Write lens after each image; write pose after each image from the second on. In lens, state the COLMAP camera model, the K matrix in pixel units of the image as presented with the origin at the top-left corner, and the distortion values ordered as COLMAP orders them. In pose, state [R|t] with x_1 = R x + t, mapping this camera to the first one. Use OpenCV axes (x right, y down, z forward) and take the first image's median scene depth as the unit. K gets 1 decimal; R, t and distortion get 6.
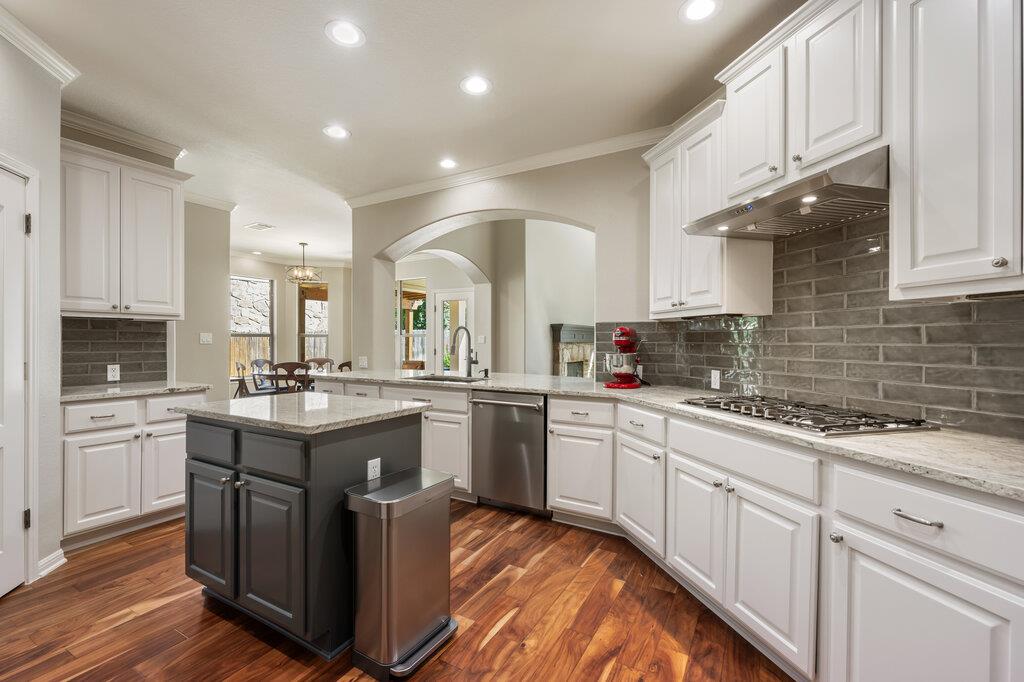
lens RADIAL K [[436.7, 0, 508.3], [0, 436.7, 341.7], [0, 0, 1]] dist [0.003430, -0.000372]
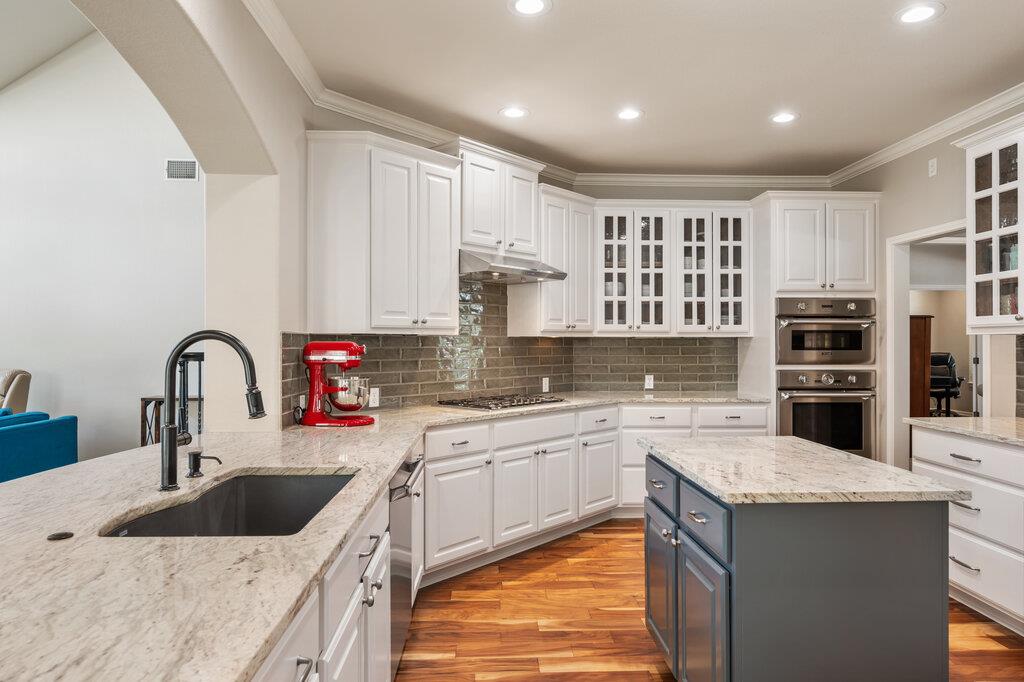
lens RADIAL K [[631.0, 0, 507.0], [0, 631.0, 339.8], [0, 0, 1]] dist [-0.004139, 0.000580]
pose [[-0.533336, 0.005292, 0.845887, -1.239391], [0.002196, 0.999986, -0.004871, -0.049150], [-0.845900, -0.000740, -0.533340, 2.133112]]
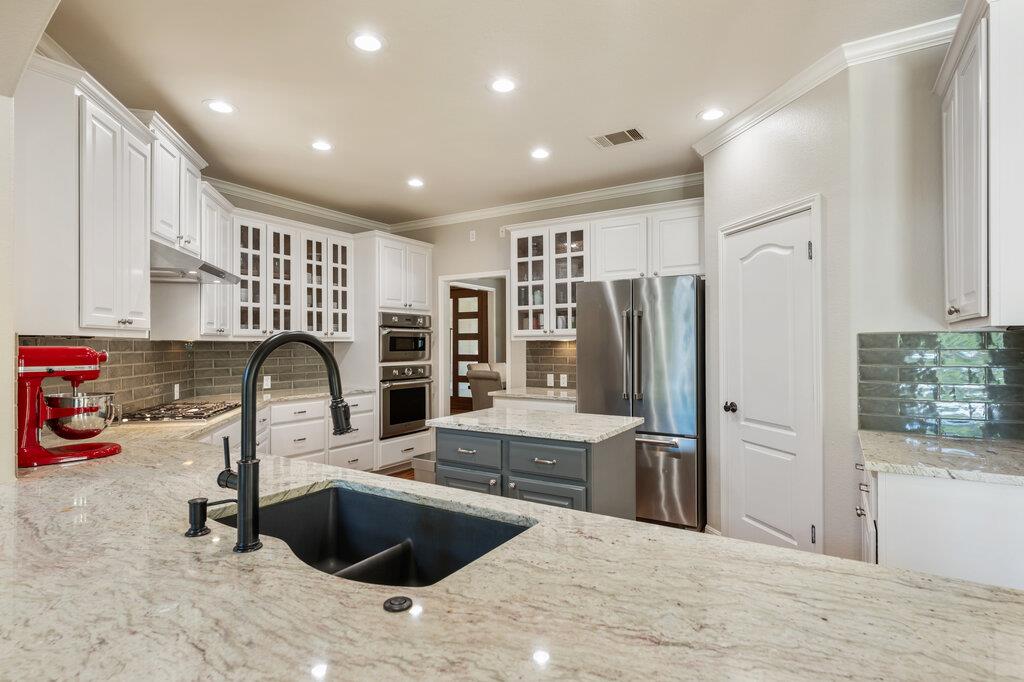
lens RADIAL K [[524.0, 0, 515.6], [0, 524.0, 342.4], [0, 0, 1]] dist [-0.000077, -0.000188]
pose [[-0.999628, 0.006277, 0.026528, -0.492317], [0.006191, 0.999975, -0.003346, -0.052742], [-0.026548, -0.003180, -0.999642, 2.617161]]
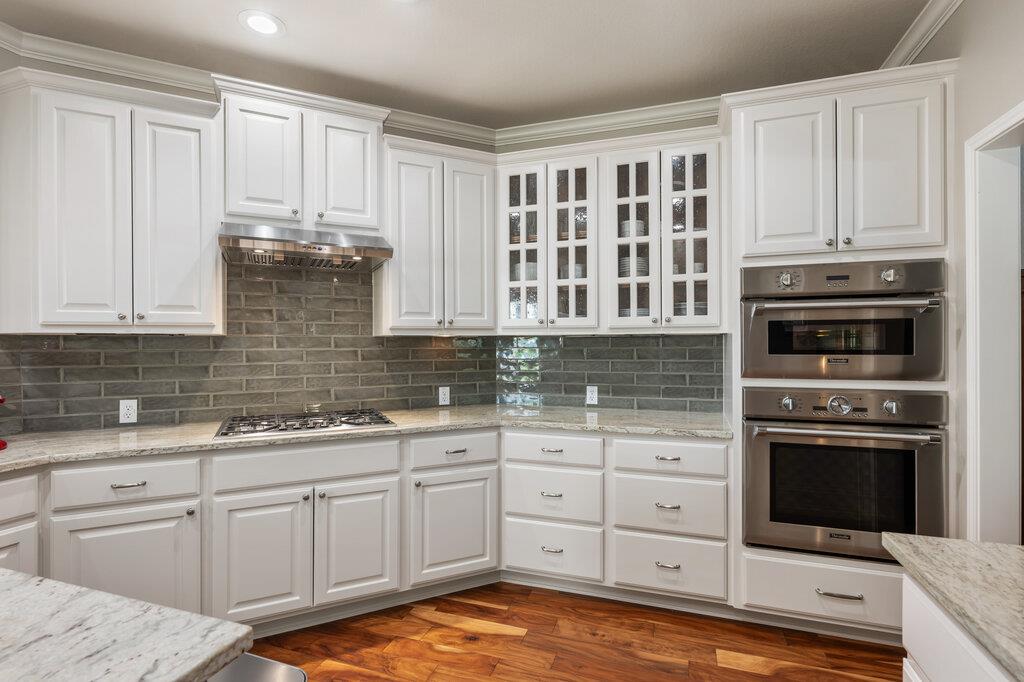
lens RADIAL K [[495.0, 0, 508.3], [0, 495.0, 343.0], [0, 0, 1]] dist [-0.003618, 0.001491]
pose [[-0.190660, 0.005017, 0.981643, -0.772047], [0.005909, 0.999975, -0.003963, -0.043208], [-0.981638, 0.005045, -0.190685, 0.706755]]
